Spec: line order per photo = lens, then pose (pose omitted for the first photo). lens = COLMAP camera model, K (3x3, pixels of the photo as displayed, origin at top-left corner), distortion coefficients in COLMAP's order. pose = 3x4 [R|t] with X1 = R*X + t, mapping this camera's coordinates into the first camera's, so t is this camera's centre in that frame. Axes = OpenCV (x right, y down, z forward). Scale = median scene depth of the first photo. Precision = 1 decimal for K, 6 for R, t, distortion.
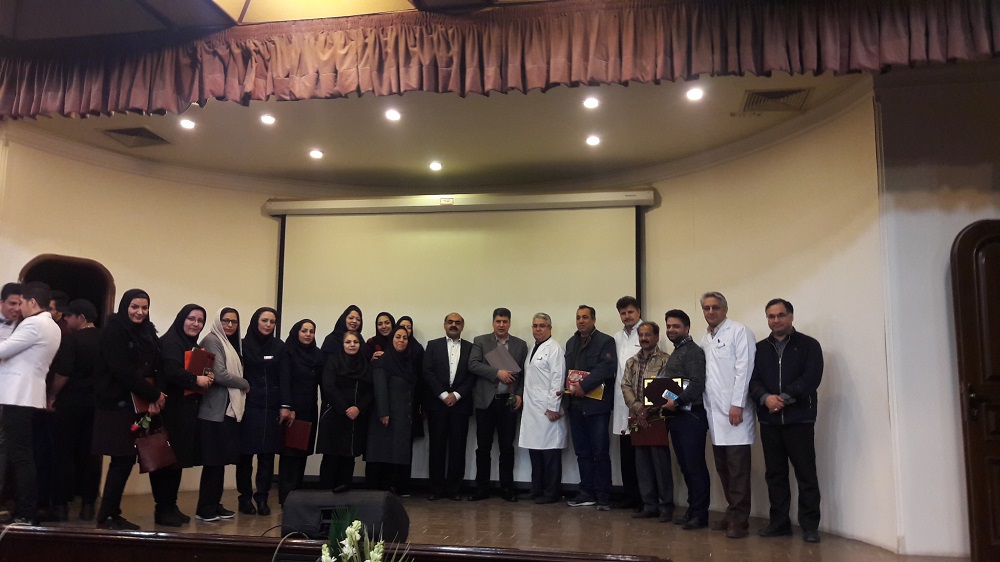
lens RADIAL K [[805.8, 0, 500.0], [0, 805.8, 281.0], [0, 0, 1]] dist [0.022104, 0.003687]
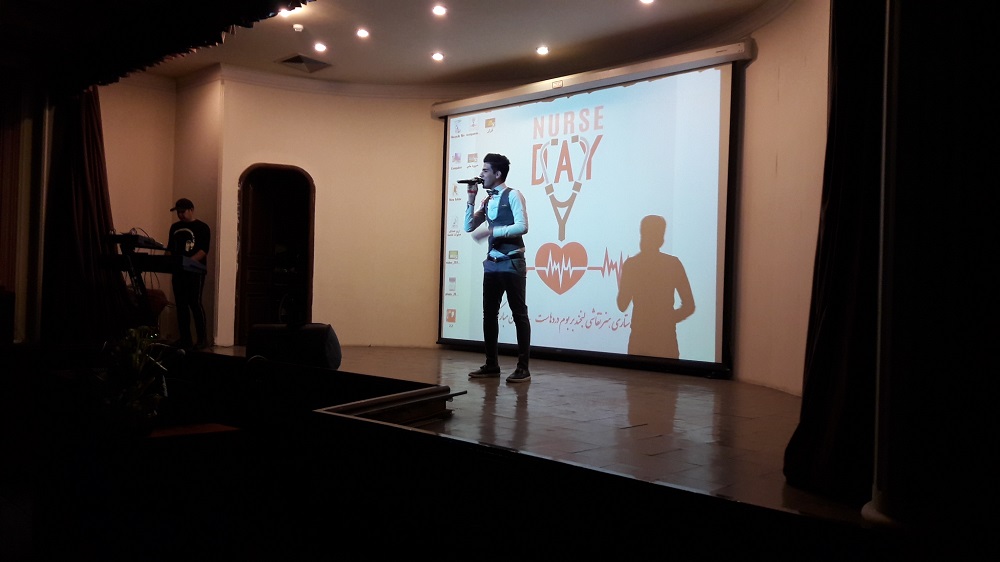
lens RADIAL K [[802.9, 0, 500.0], [0, 802.9, 281.0], [0, 0, 1]] dist [0.107108, -0.001039]
pose [[0.837504, 0.004082, -0.546417, 0.730637], [0.058019, 0.993655, 0.096349, 0.076339], [0.543343, -0.112395, 0.831953, 0.123902]]
